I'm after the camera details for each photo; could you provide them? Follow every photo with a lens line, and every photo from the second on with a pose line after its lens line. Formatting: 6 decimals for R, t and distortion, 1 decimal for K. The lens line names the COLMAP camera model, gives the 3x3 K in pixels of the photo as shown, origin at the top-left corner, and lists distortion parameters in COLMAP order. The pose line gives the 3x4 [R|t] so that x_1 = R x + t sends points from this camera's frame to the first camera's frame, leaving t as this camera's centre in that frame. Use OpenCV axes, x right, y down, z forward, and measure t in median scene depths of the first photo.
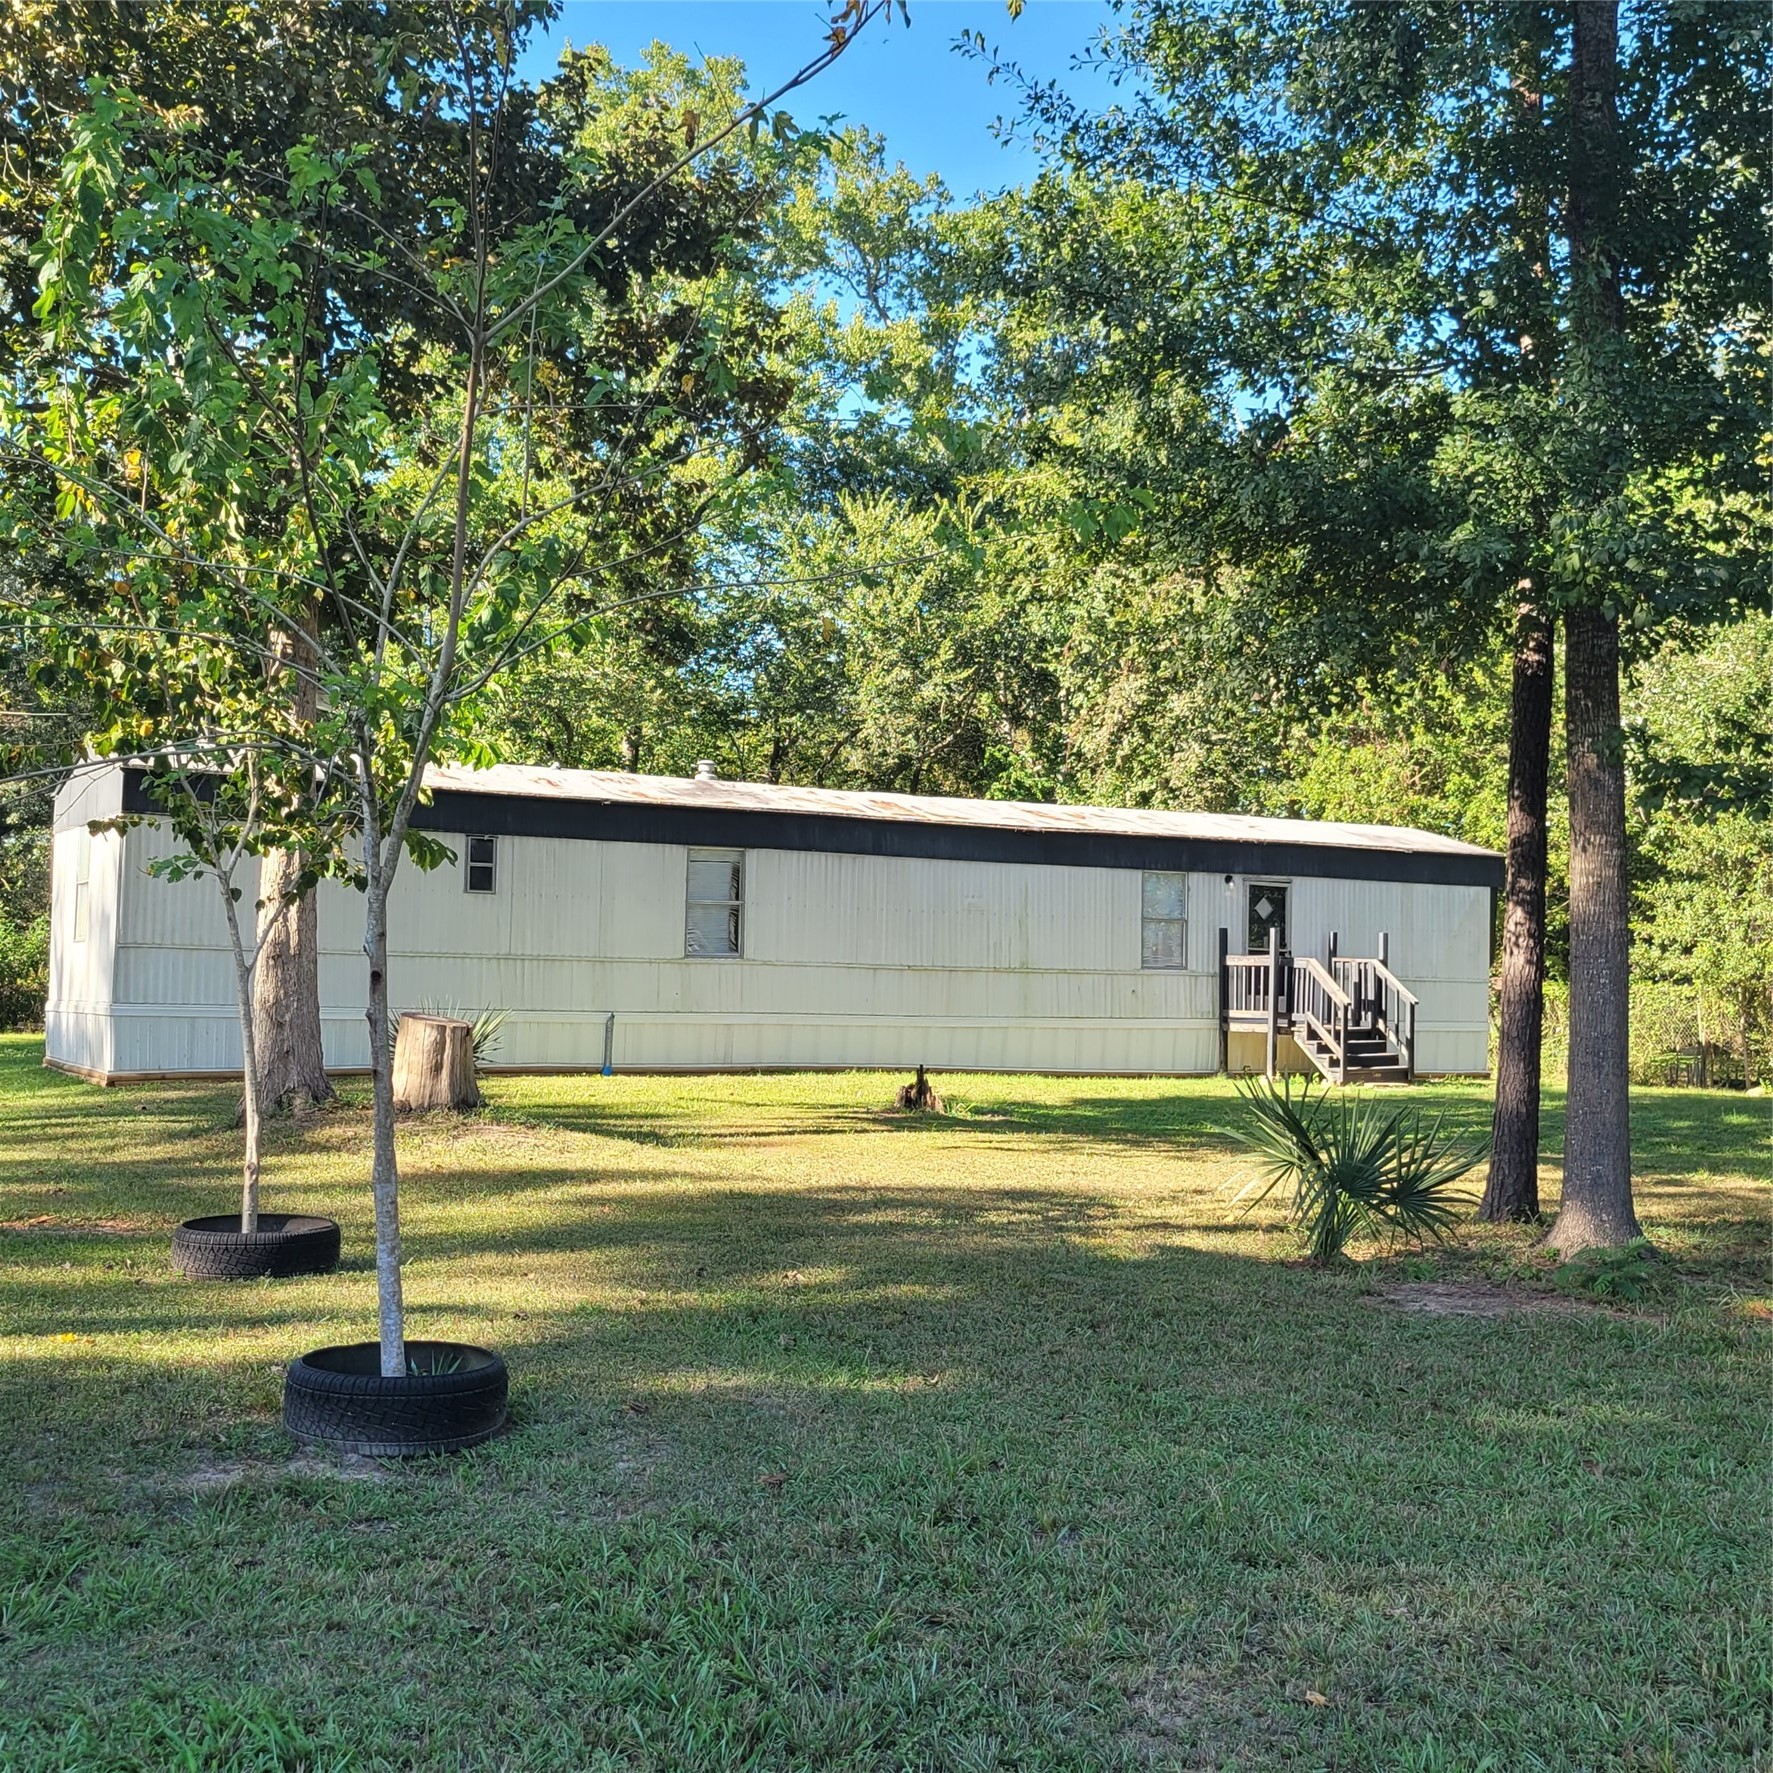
lens RADIAL K [[2260.9, 0, 923.0], [0, 2260.9, 887.4], [0, 0, 1]] dist [0.065044, 0.012866]
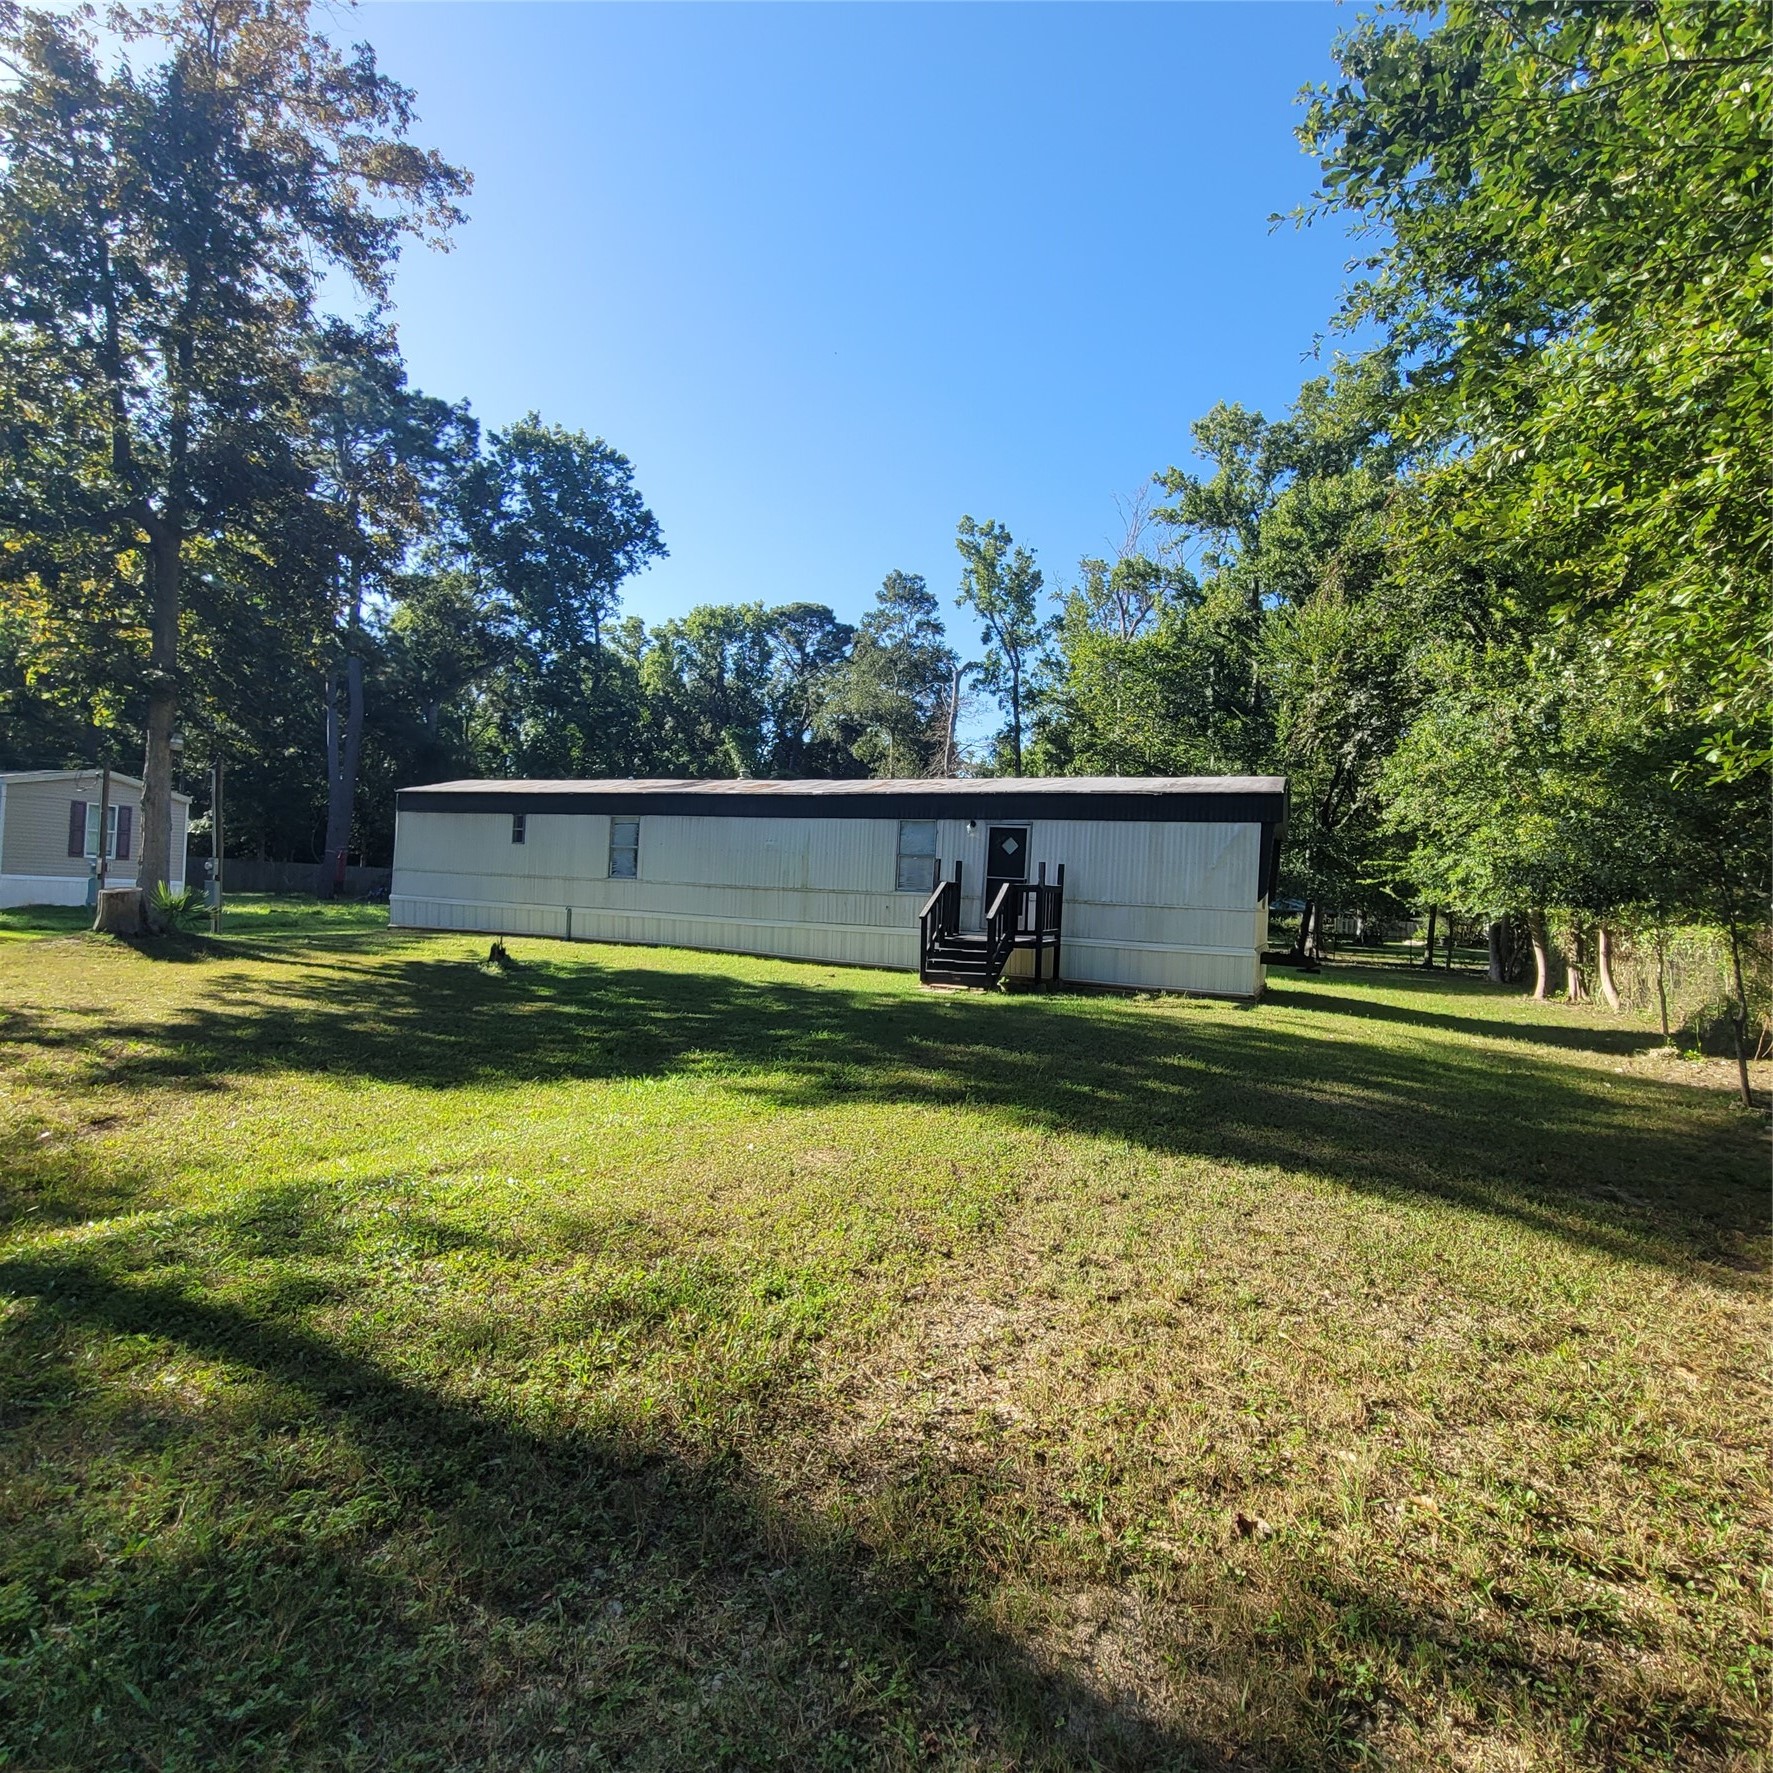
lens RADIAL K [[968.4, 0, 883.2], [0, 968.4, 888.7], [0, 0, 1]] dist [-0.001421, 0.001049]
pose [[0.594285, -0.003727, -0.804246, 0.624468], [-0.005886, 0.999942, -0.008984, 0.044075], [0.804233, 0.010073, 0.594228, 0.711377]]
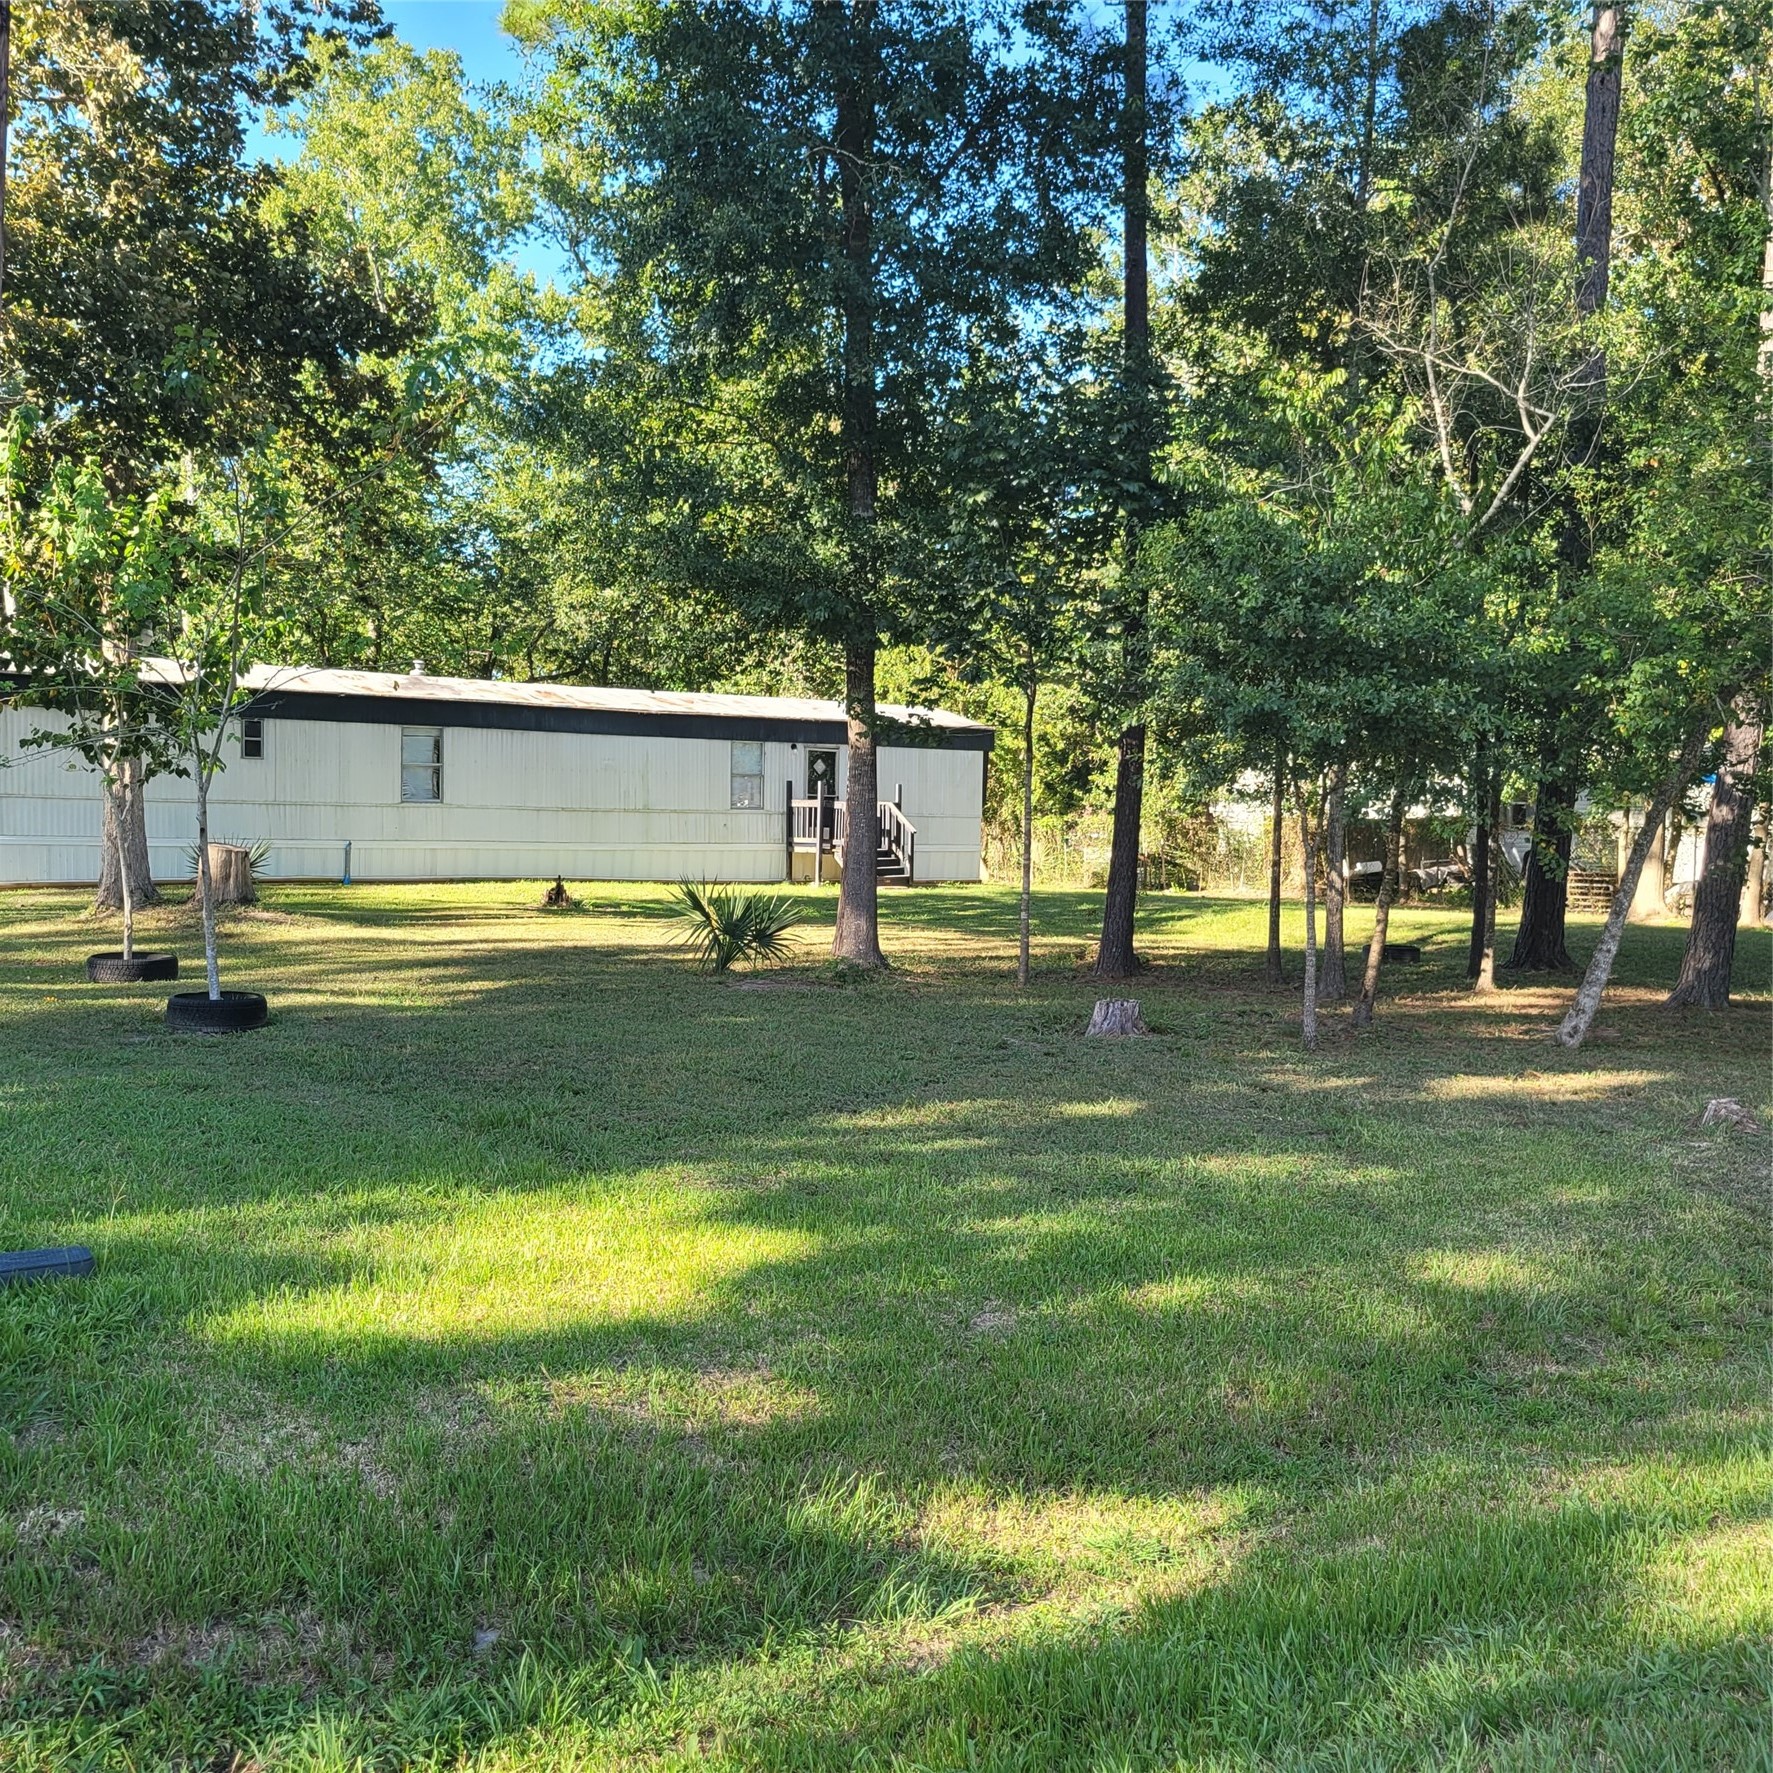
lens RADIAL K [[1963.8, 0, 908.6], [0, 1963.8, 909.7], [0, 0, 1]] dist [0.048752, -0.015927]
pose [[0.992213, -0.008571, 0.124261, 0.058276], [-0.002928, 0.995749, 0.092063, -0.017625], [-0.124522, -0.091710, 0.987969, -0.284121]]
